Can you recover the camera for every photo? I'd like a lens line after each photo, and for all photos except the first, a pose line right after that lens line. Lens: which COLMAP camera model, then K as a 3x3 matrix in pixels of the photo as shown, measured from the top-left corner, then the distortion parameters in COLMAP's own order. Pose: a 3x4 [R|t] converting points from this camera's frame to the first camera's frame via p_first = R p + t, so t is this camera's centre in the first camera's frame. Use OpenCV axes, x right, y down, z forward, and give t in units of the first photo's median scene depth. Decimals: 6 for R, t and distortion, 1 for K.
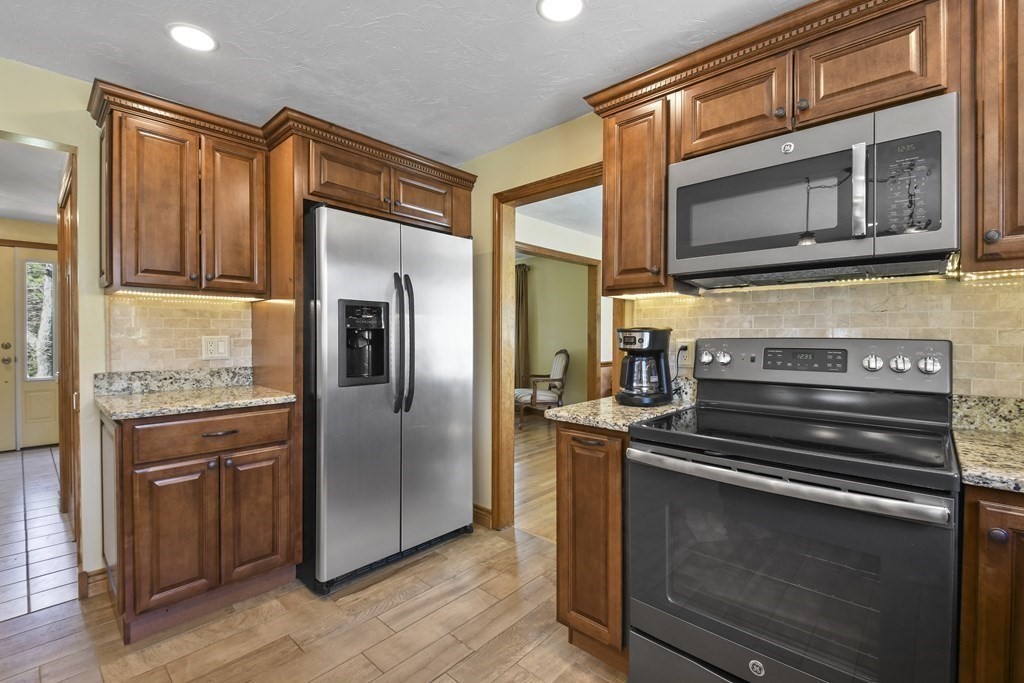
lens RADIAL K [[453.2, 0, 515.7], [0, 453.2, 342.3], [0, 0, 1]] dist [-0.013333, -0.000471]
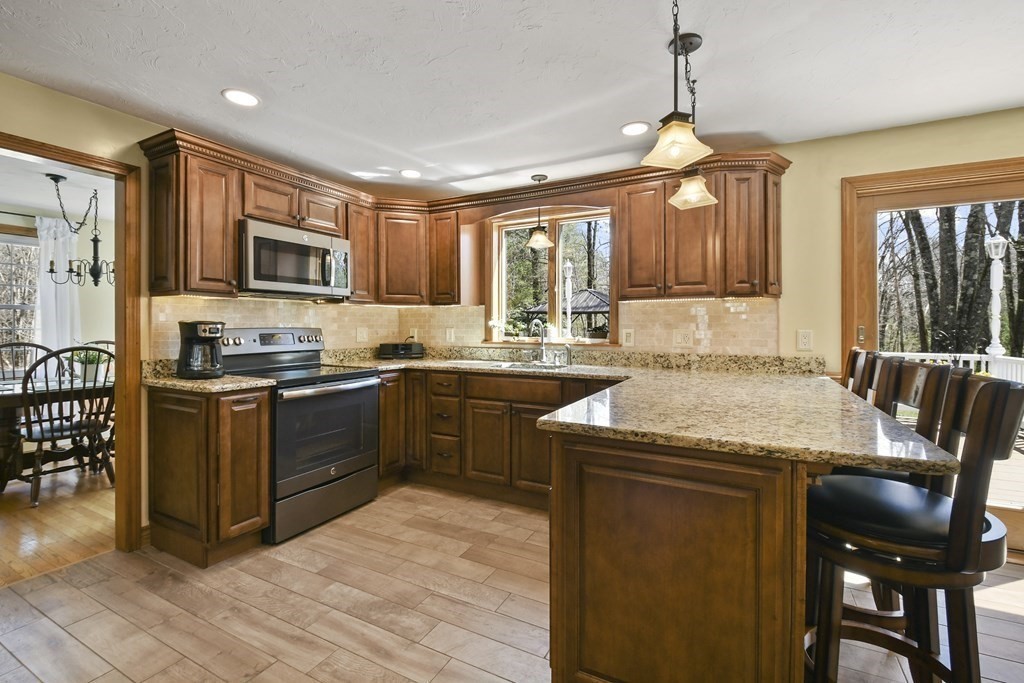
lens RADIAL K [[456.1, 0, 500.1], [0, 456.1, 327.5], [0, 0, 1]] dist [0.001299, -0.000194]
pose [[-0.241373, -0.002287, 0.970430, -1.322986], [0.016170, 0.999849, 0.006379, -0.007157], [-0.970298, 0.017232, -0.241300, 0.490638]]
